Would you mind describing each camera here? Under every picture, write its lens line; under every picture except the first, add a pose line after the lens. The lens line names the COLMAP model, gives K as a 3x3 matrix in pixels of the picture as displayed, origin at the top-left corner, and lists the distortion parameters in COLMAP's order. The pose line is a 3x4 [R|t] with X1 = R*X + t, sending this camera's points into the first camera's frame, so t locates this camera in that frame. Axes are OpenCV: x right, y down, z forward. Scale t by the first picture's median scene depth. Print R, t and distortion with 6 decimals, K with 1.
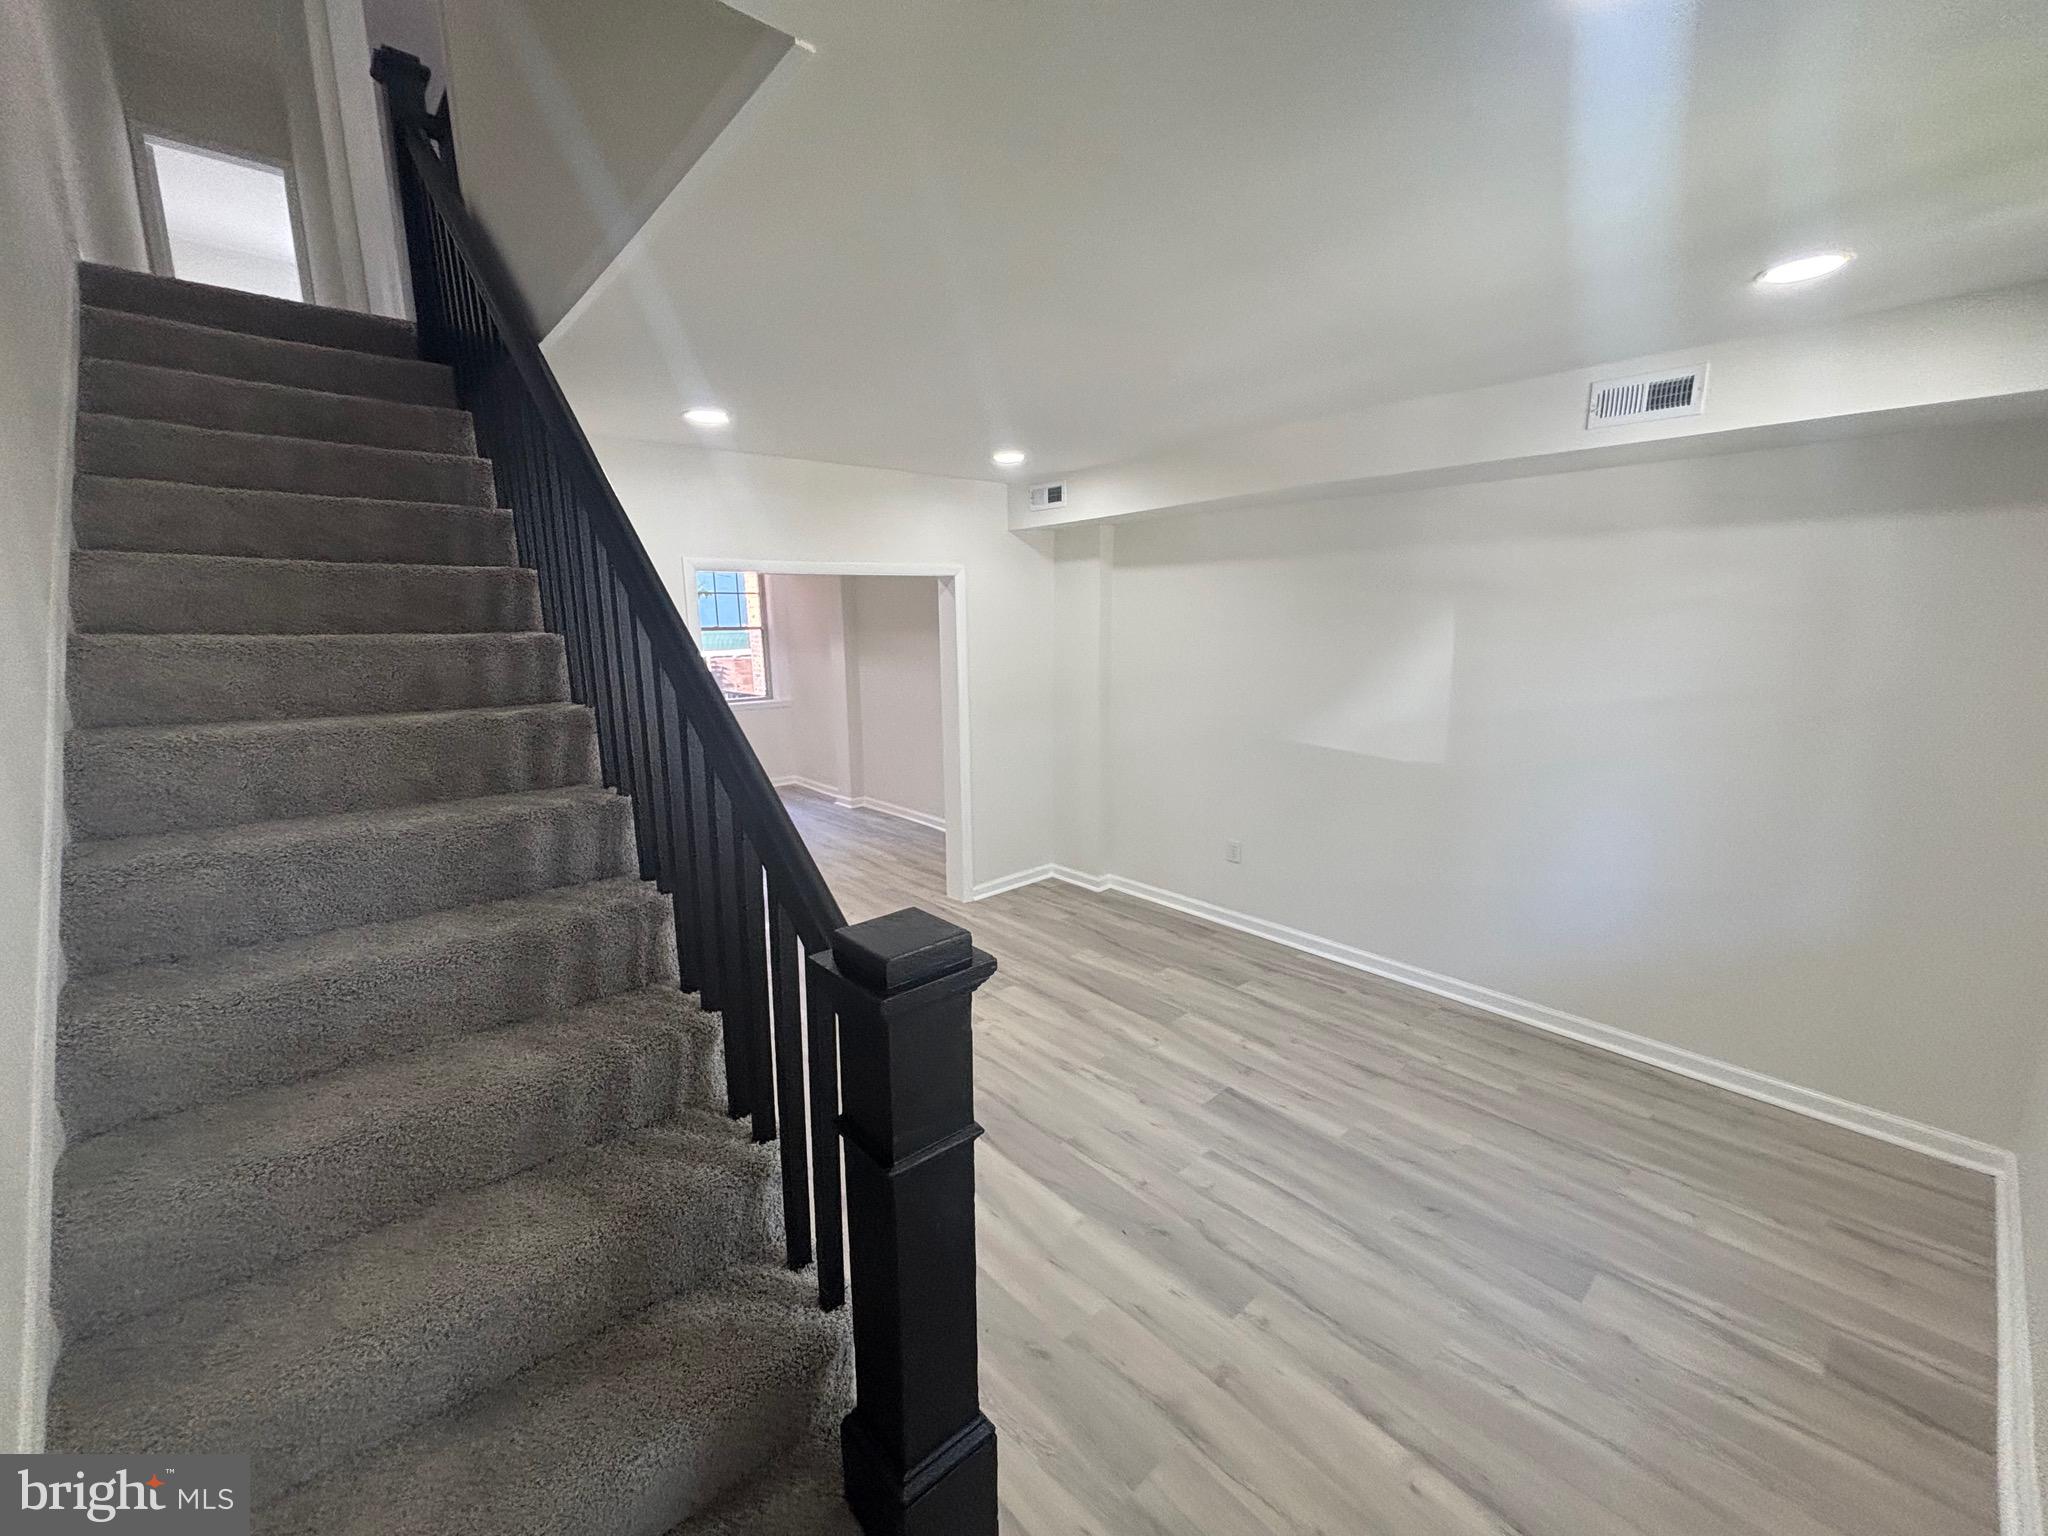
lens RADIAL K [[833.7, 0, 1021.6], [0, 833.7, 763.8], [0, 0, 1]] dist [0.001964, -0.000118]
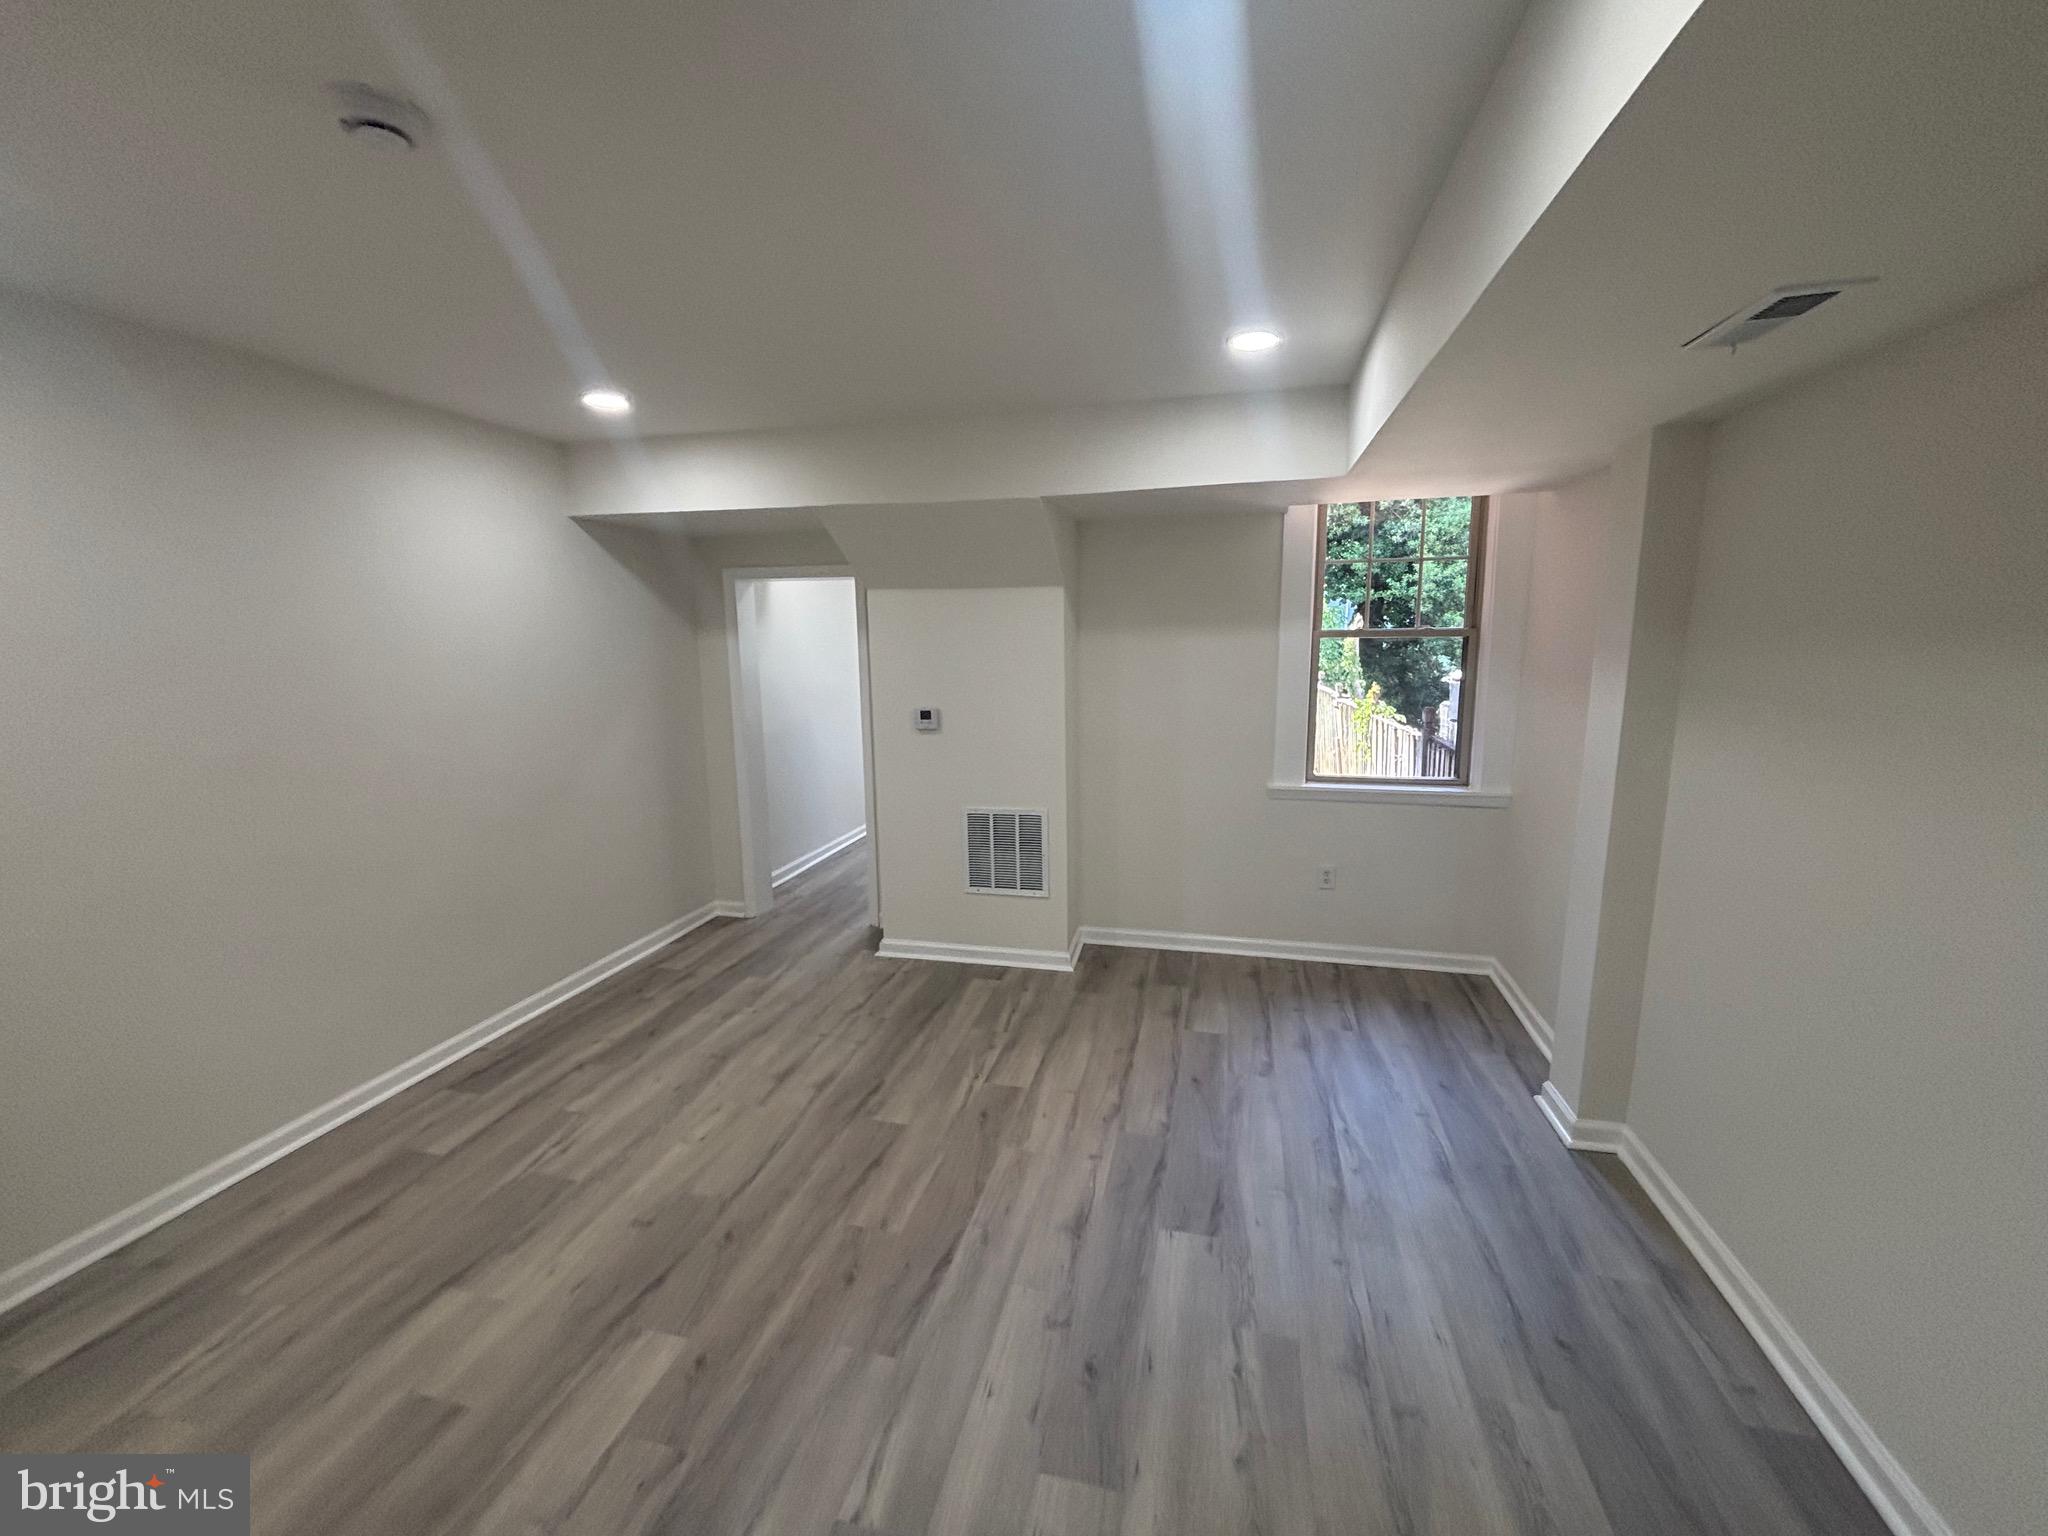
lens RADIAL K [[822.9, 0, 1021.8], [0, 822.9, 766.3], [0, 0, 1]] dist [-0.004558, 0.000218]
pose [[0.565165, 0.138767, -0.813223, -0.190697], [-0.143033, 0.987305, 0.069068, -0.239586], [0.812484, 0.077283, 0.577839, 1.491161]]
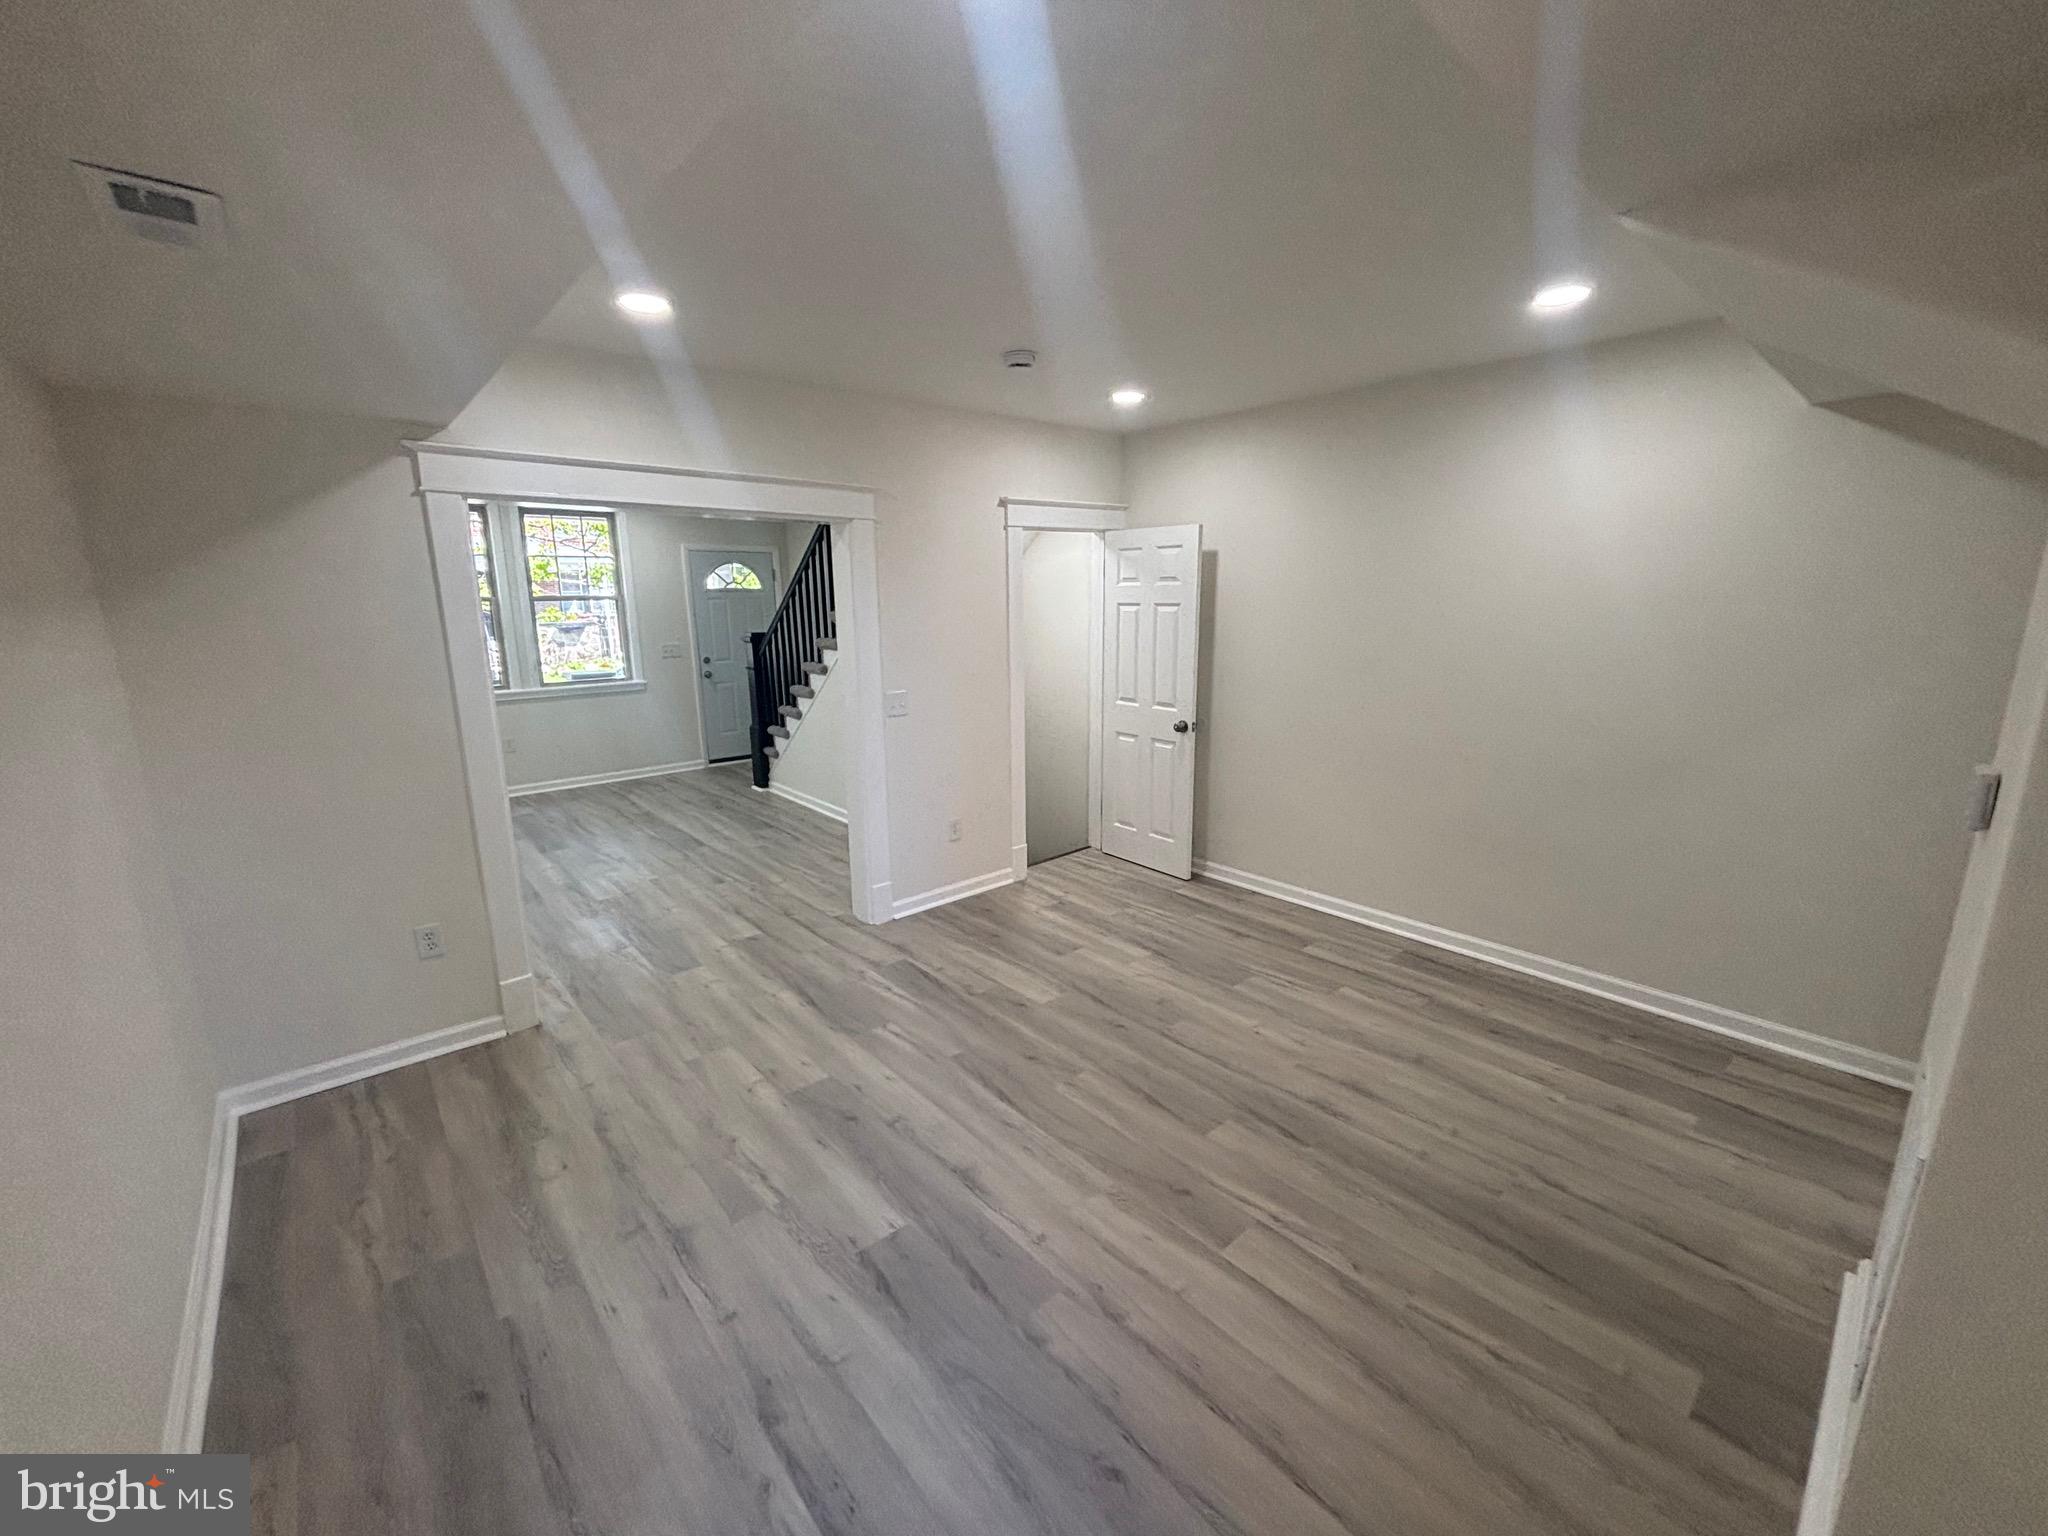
lens RADIAL K [[826.8, 0, 1019.7], [0, 826.8, 767.5], [0, 0, 1]] dist [-0.001015, -0.000076]
pose [[-0.999773, 0.017973, 0.011449, -0.788041], [0.020984, 0.923862, 0.382150, -0.422590], [-0.003709, 0.382303, -0.924030, 2.575801]]
